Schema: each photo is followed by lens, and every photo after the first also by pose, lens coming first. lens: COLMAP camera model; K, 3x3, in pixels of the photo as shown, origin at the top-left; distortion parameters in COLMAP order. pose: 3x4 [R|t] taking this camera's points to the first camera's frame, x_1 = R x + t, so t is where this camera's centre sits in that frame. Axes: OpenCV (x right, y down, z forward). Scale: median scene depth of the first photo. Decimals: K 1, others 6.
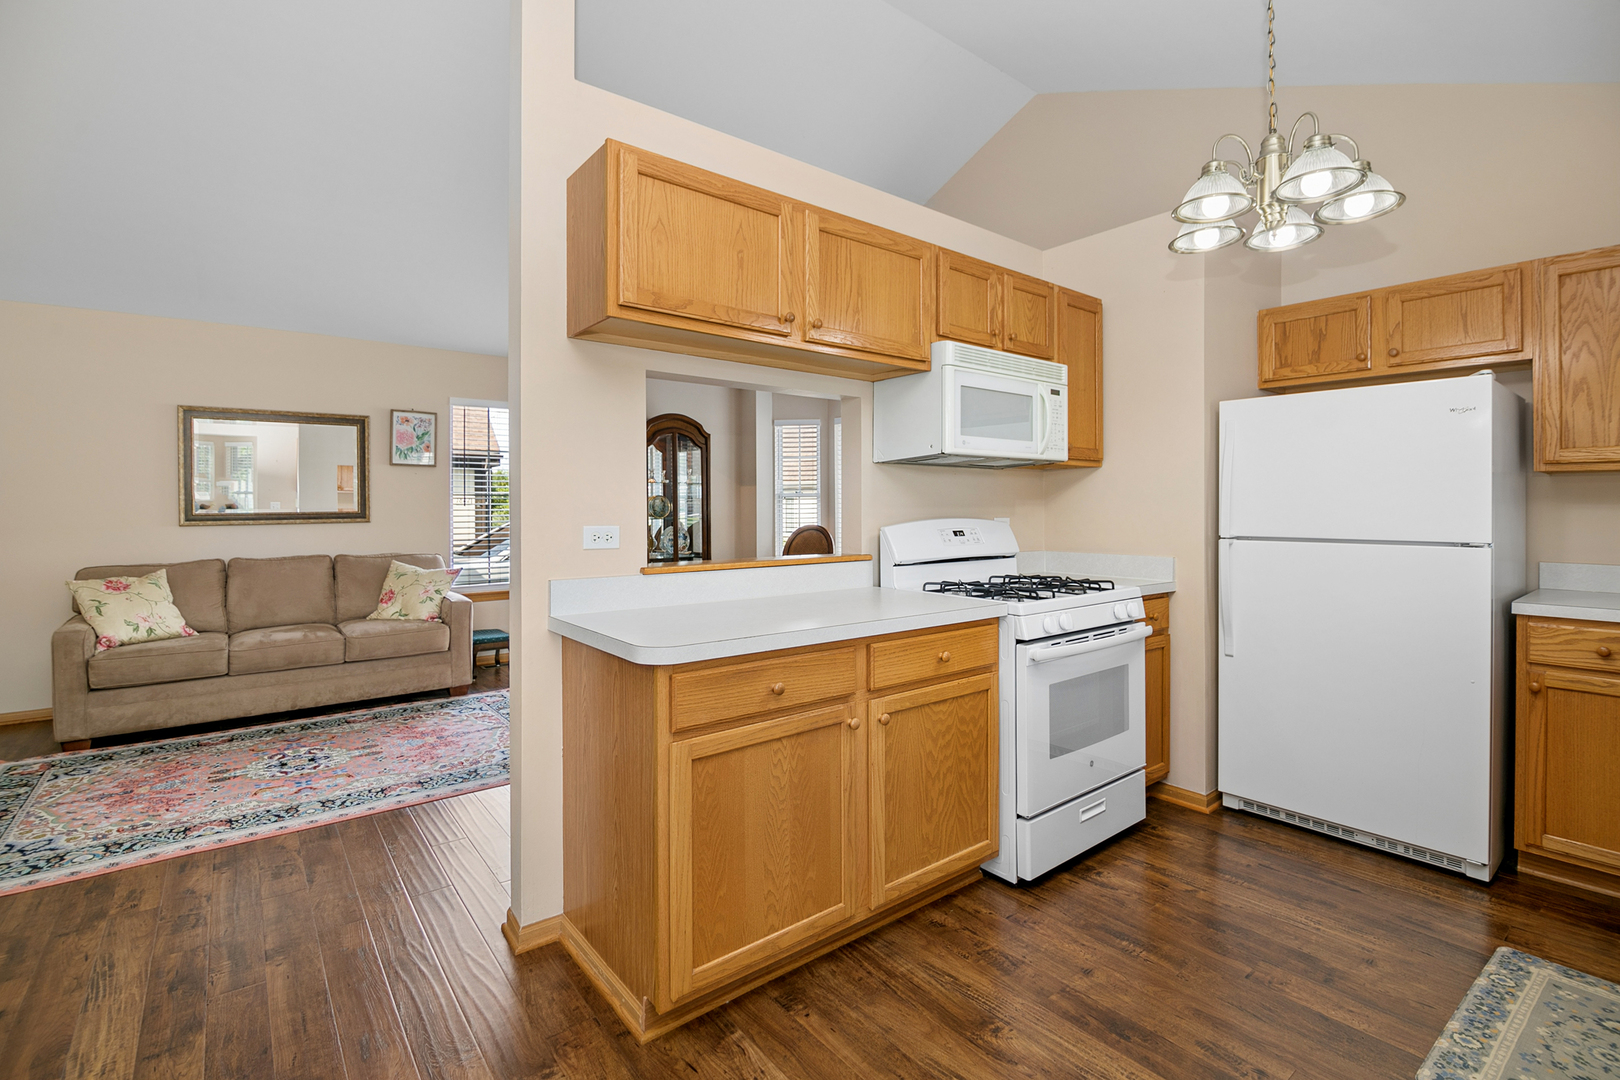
lens RADIAL K [[734.3, 0, 801.9], [0, 734.3, 511.4], [0, 0, 1]] dist [-0.016425, -0.004013]
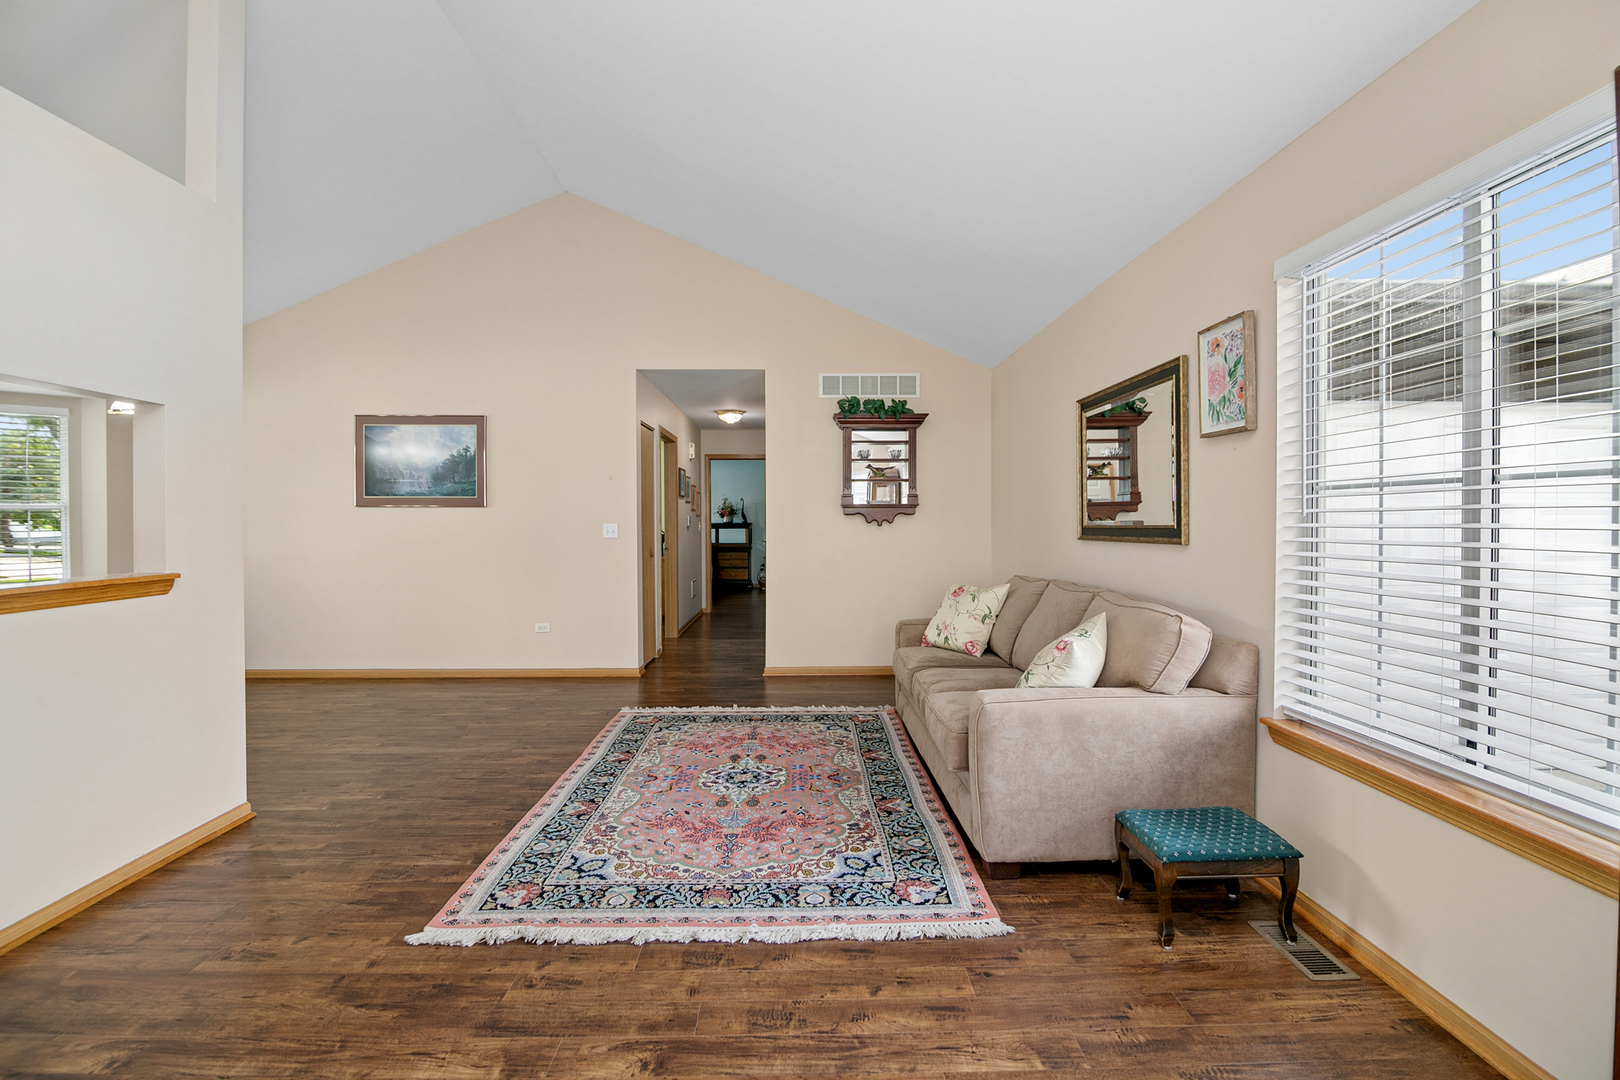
lens RADIAL K [[734.3, 0, 810.2], [0, 734.3, 521.4], [0, 0, 1]] dist [-0.016425, -0.004013]
pose [[-0.599082, 0.008443, -0.800643, 0.045513], [-0.002691, 0.999918, 0.012558, -0.014823], [0.800683, 0.009678, -0.599009, 1.780594]]
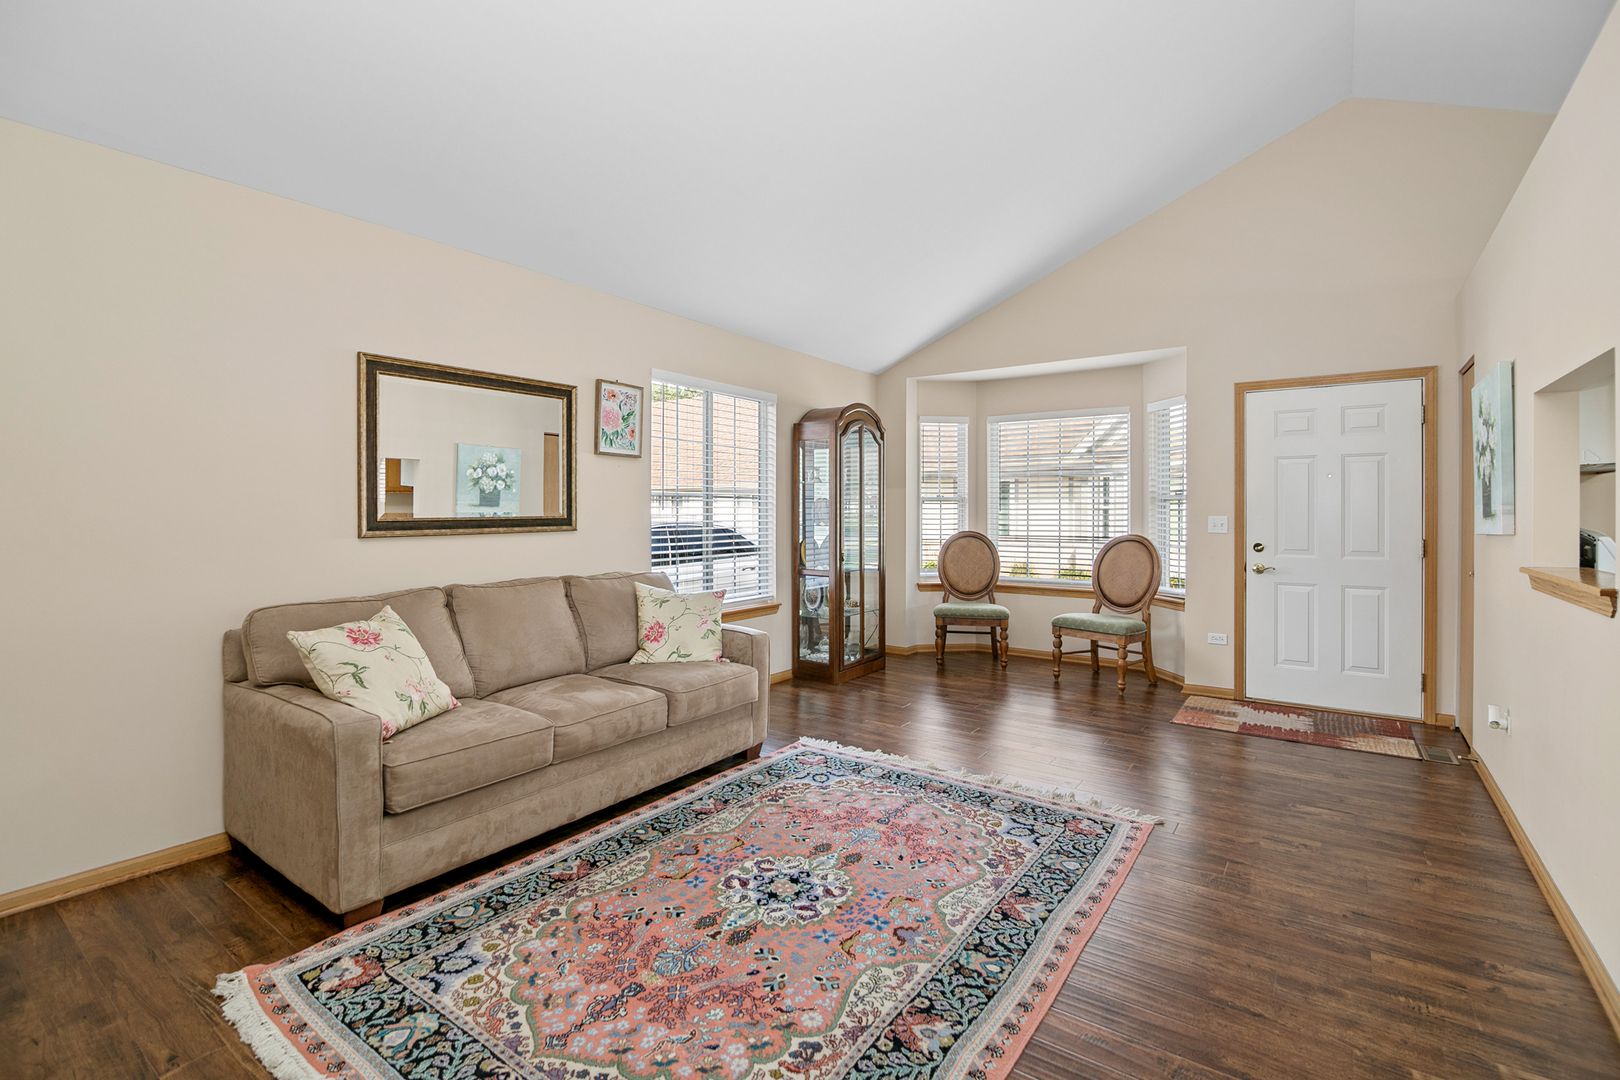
lens RADIAL K [[734.3, 0, 800.8], [0, 734.3, 515.9], [0, 0, 1]] dist [-0.016425, -0.004013]
pose [[0.961737, 0.003326, 0.273955, -0.928498], [-0.003108, 0.999994, -0.001230, 0.000013], [-0.273958, 0.000331, 0.961742, 0.365945]]
